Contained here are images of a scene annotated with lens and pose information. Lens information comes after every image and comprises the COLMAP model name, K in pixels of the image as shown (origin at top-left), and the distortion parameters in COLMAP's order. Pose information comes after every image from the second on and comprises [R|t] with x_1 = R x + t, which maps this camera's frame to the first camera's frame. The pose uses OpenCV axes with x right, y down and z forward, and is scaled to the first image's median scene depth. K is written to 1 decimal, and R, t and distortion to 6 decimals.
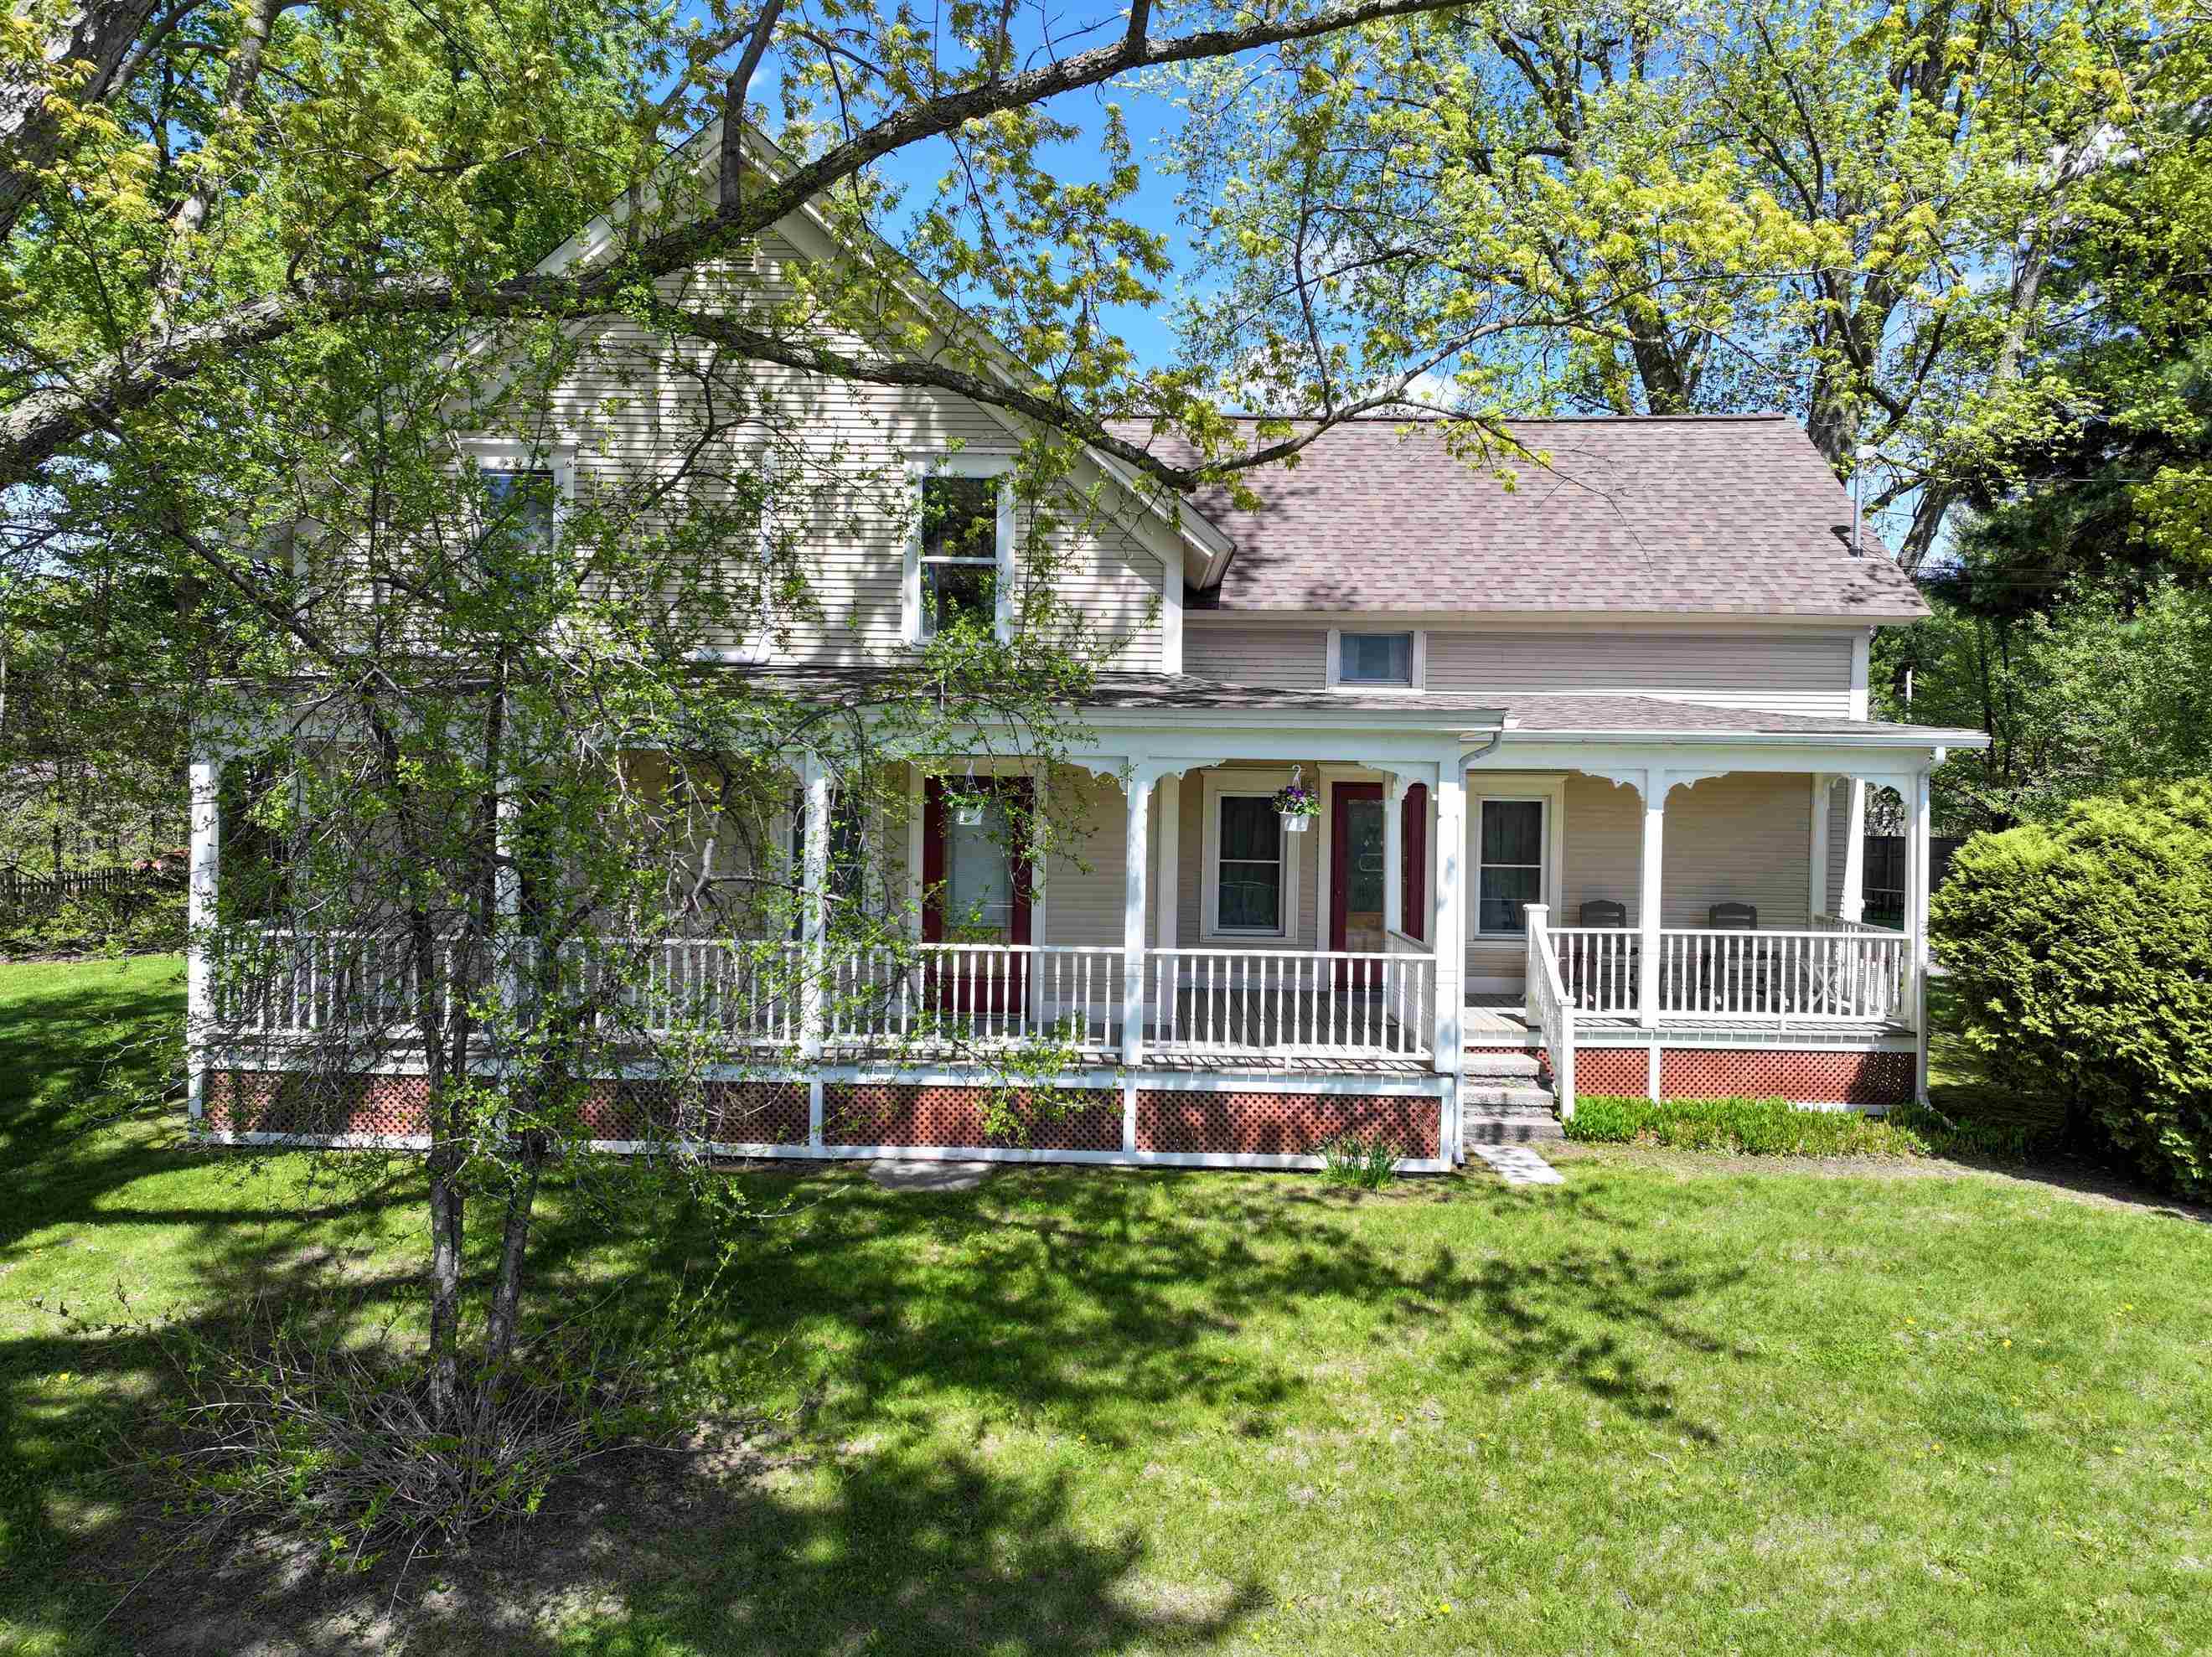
lens RADIAL K [[1516.7, 0, 1106.0], [0, 1516.7, 828.5], [0, 0, 1]] dist [0.007500, 0.005214]
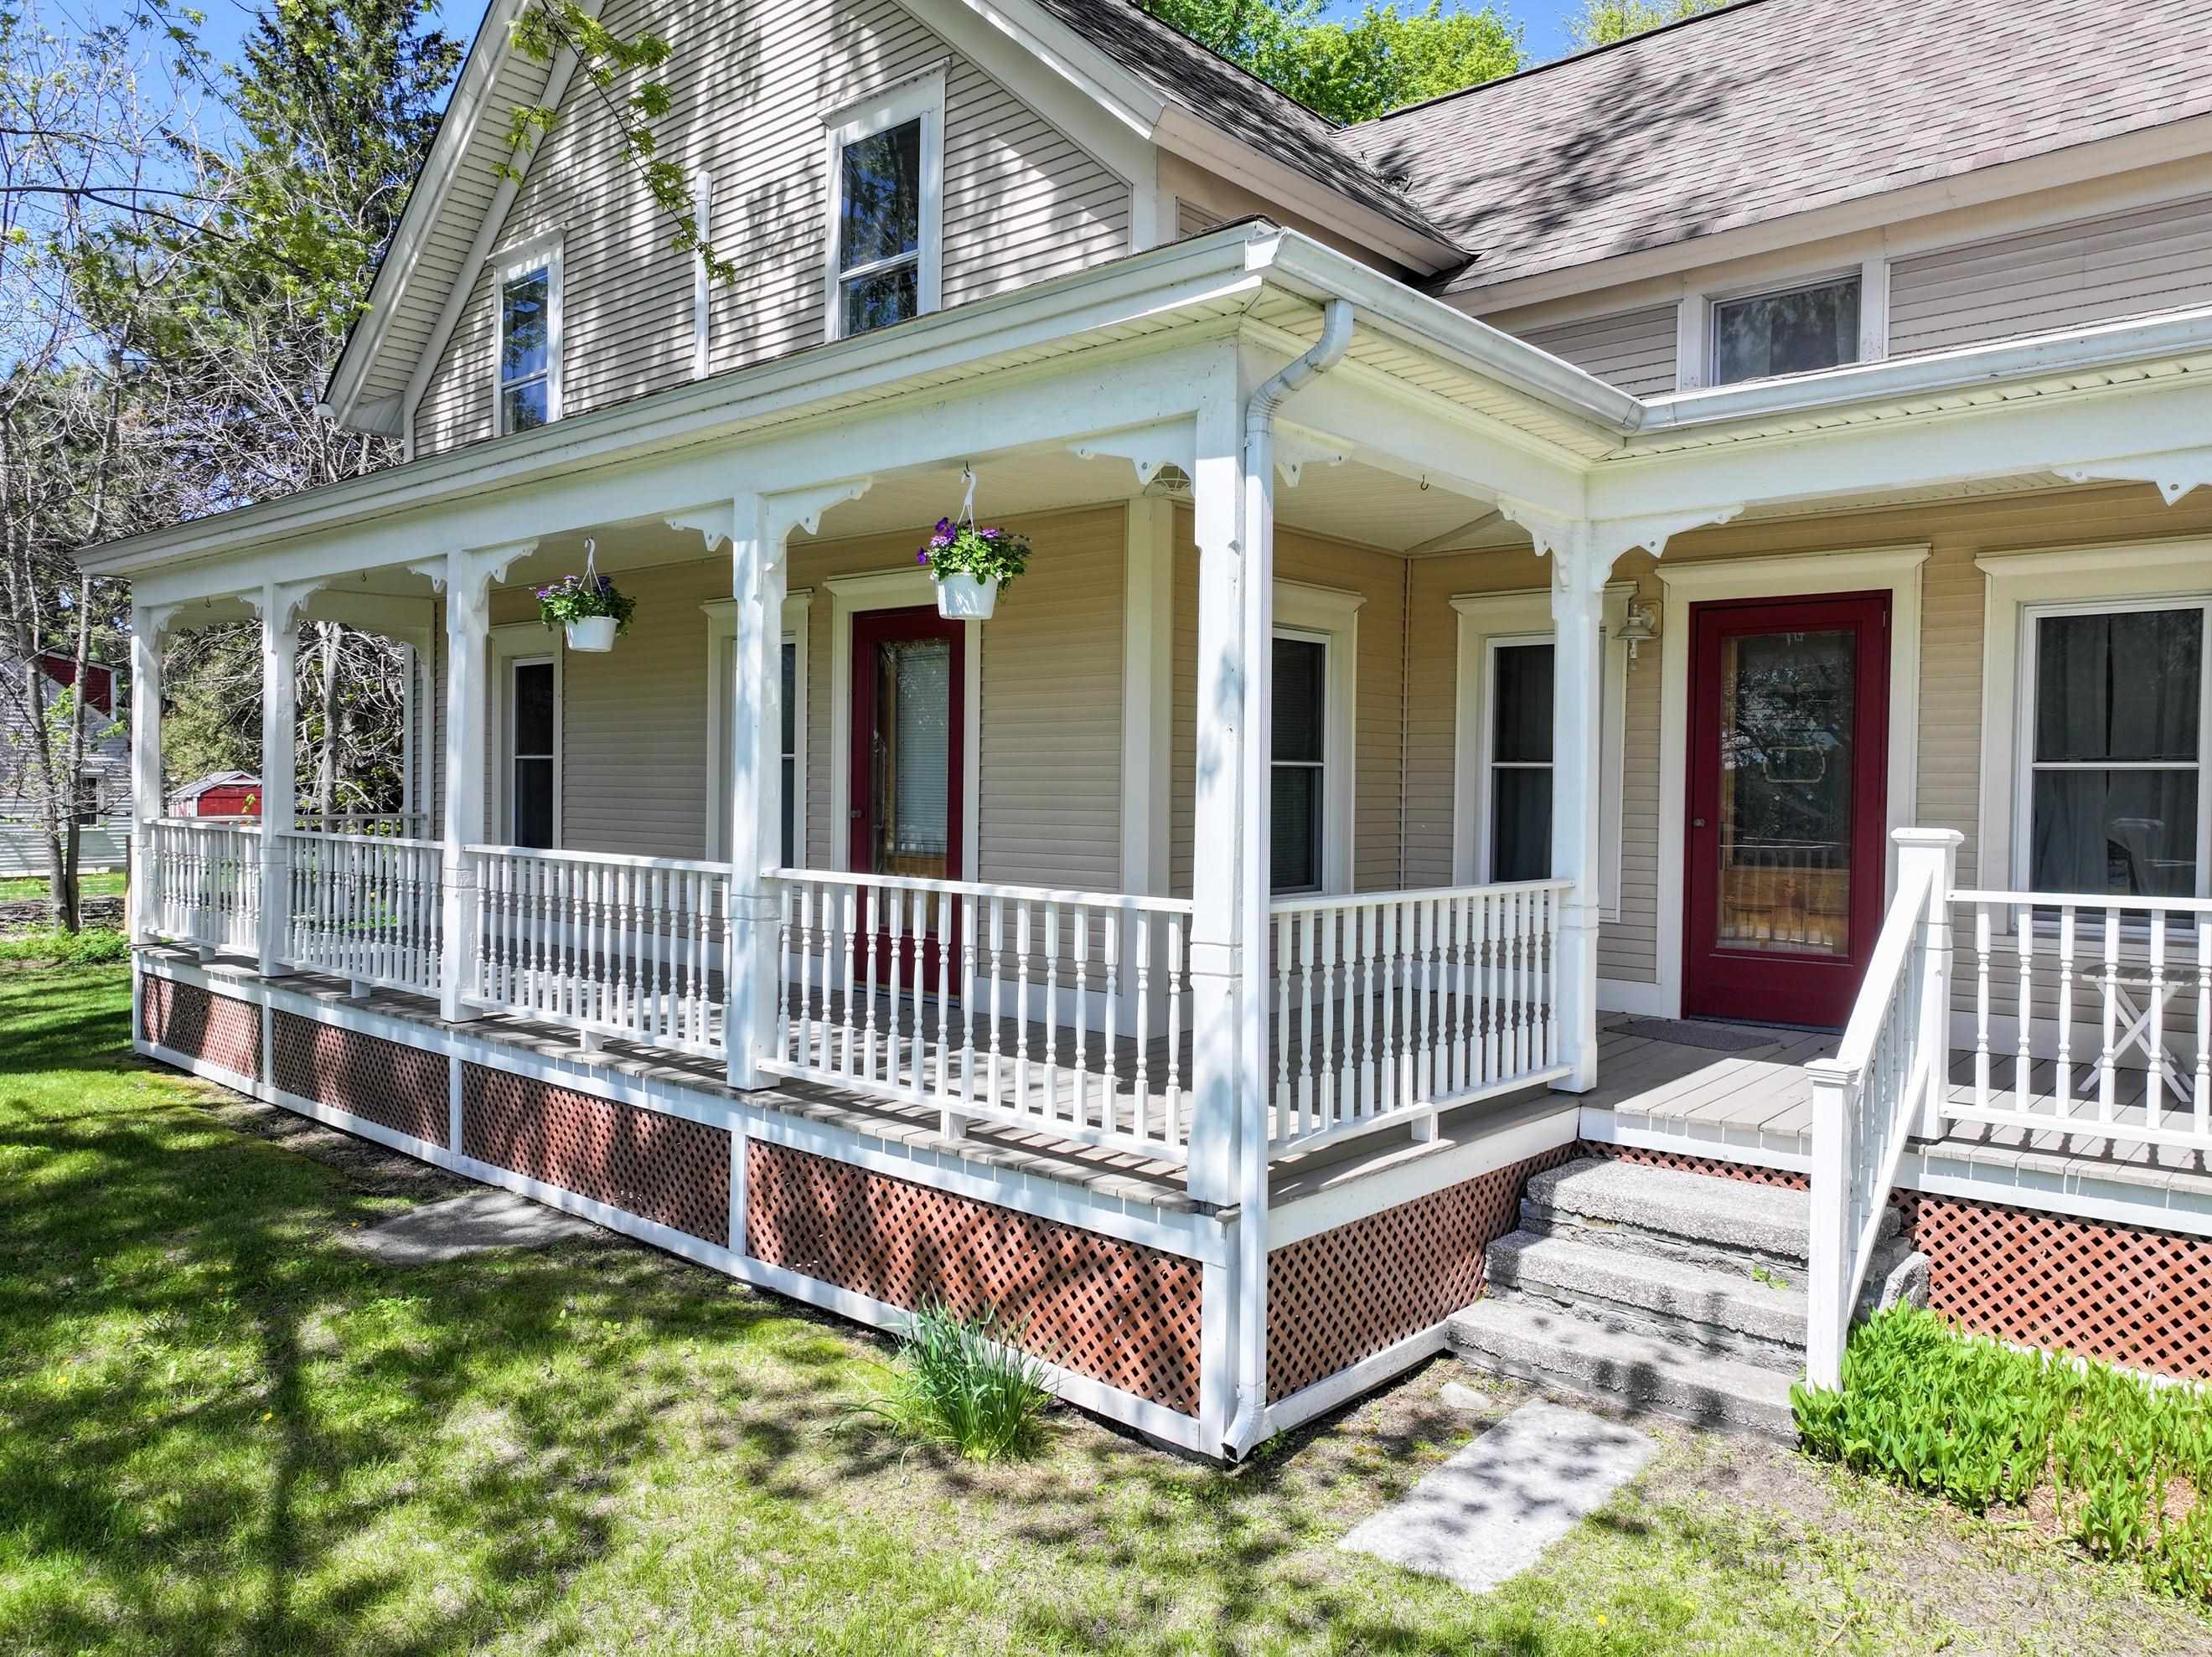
lens RADIAL K [[1584.6, 0, 1017.9], [0, 1584.6, 830.7], [0, 0, 1]] dist [-0.006102, 0.001880]
pose [[0.762022, 0.016180, -0.647348, 0.436911], [-0.020105, 0.999797, 0.001323, 0.064679], [0.647238, 0.012007, 0.762193, 0.643010]]
